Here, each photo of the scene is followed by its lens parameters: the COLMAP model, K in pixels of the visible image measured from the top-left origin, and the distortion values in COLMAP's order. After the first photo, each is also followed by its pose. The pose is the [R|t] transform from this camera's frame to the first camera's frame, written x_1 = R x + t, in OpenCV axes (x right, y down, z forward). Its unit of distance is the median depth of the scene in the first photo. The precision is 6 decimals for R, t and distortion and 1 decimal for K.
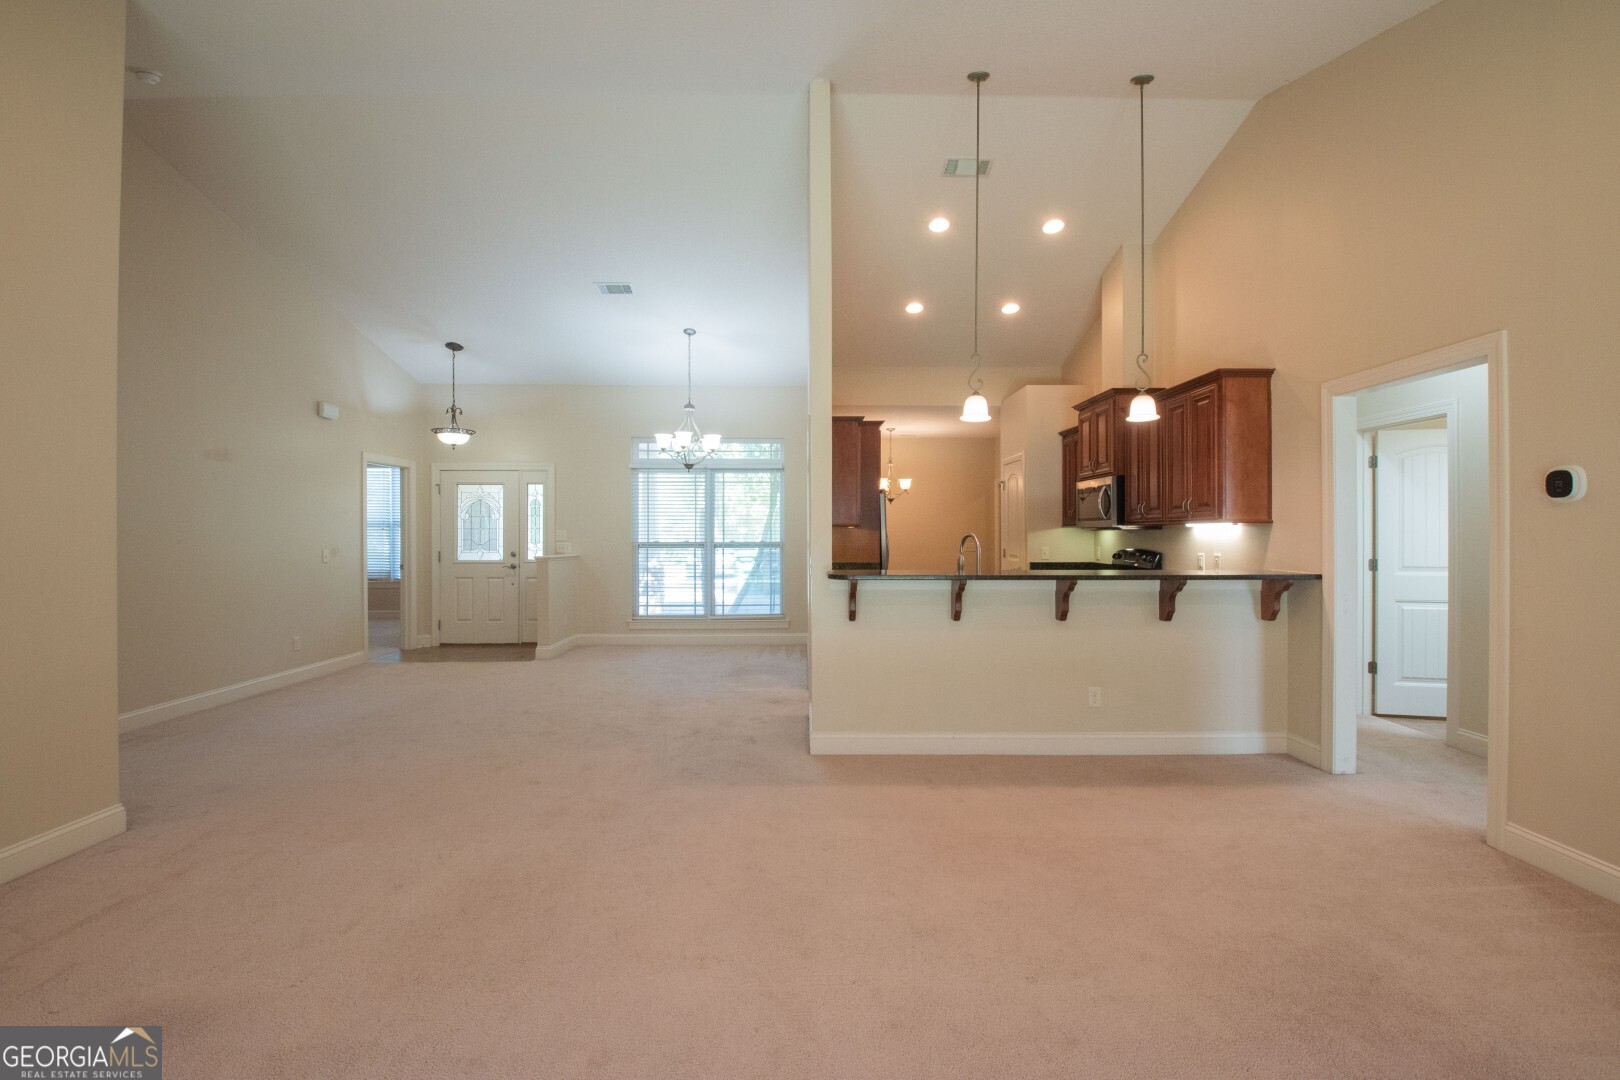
lens RADIAL K [[723.6, 0, 808.0], [0, 723.6, 532.1], [0, 0, 1]] dist [0.021465, -0.029584]
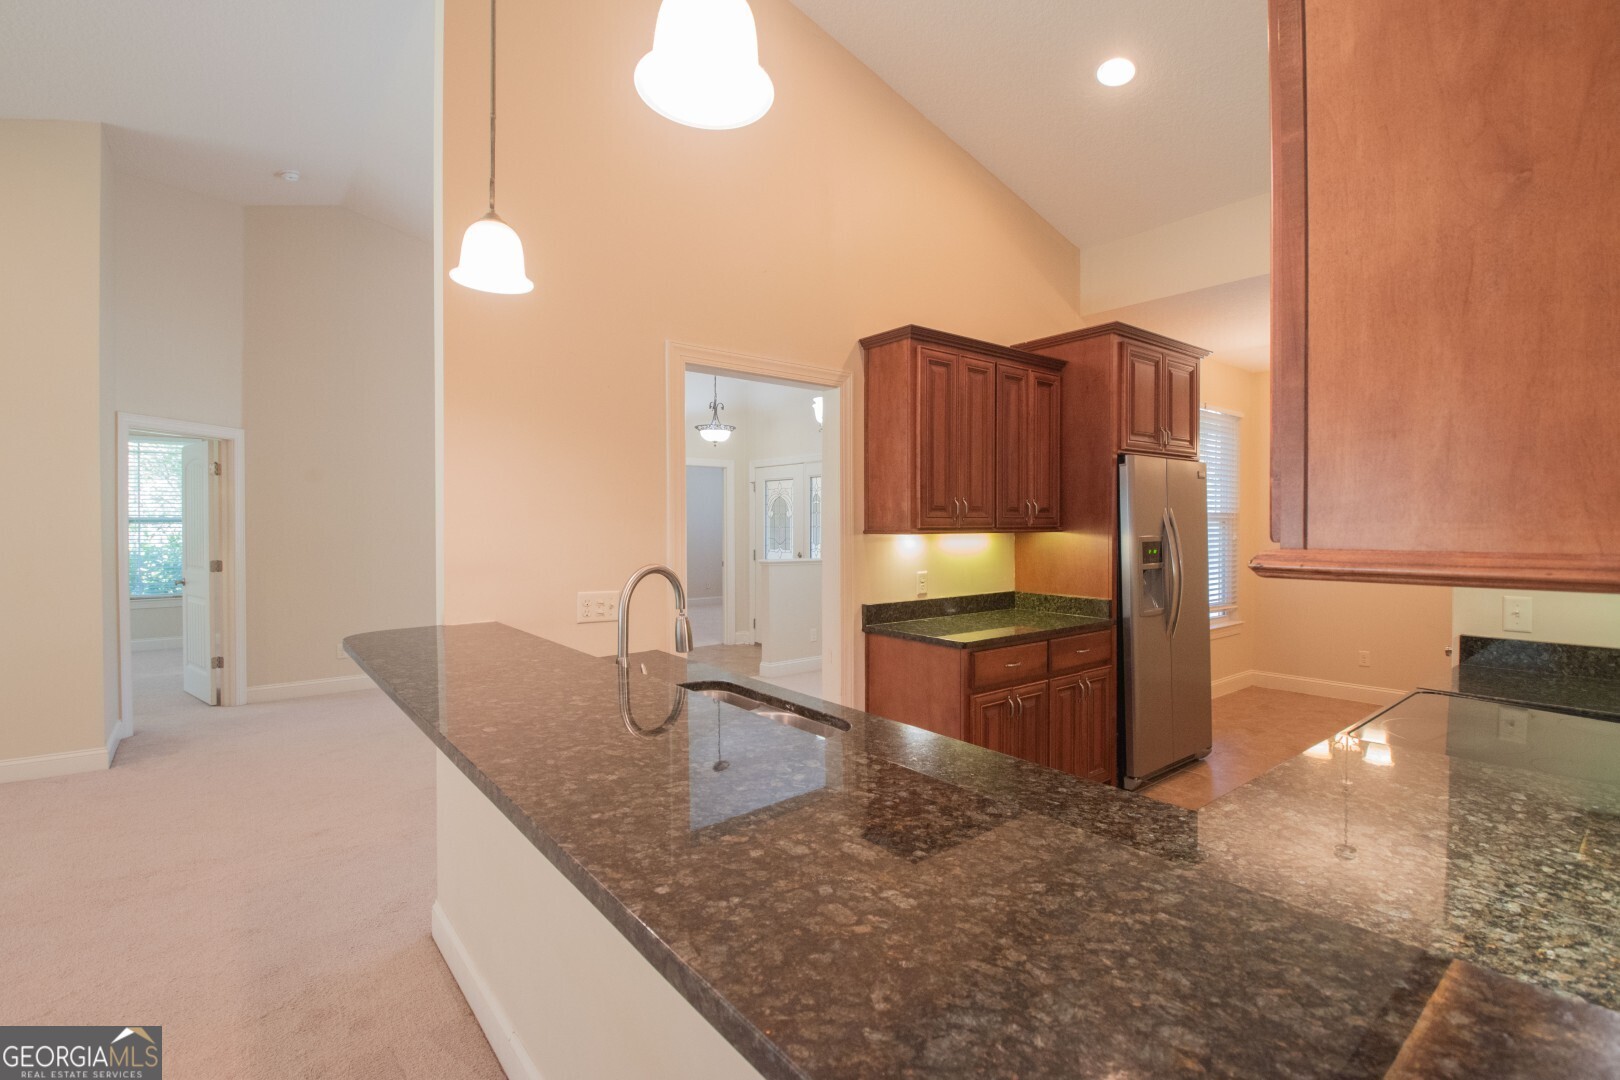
lens RADIAL K [[728.0, 0, 821.3], [0, 728.0, 528.5], [0, 0, 1]] dist [0.025929, -0.029992]
pose [[0.620654, 0.007404, -0.784050, 0.381789], [0.002866, 0.999927, 0.011712, -0.015137], [0.784080, -0.009516, 0.620587, 0.517140]]
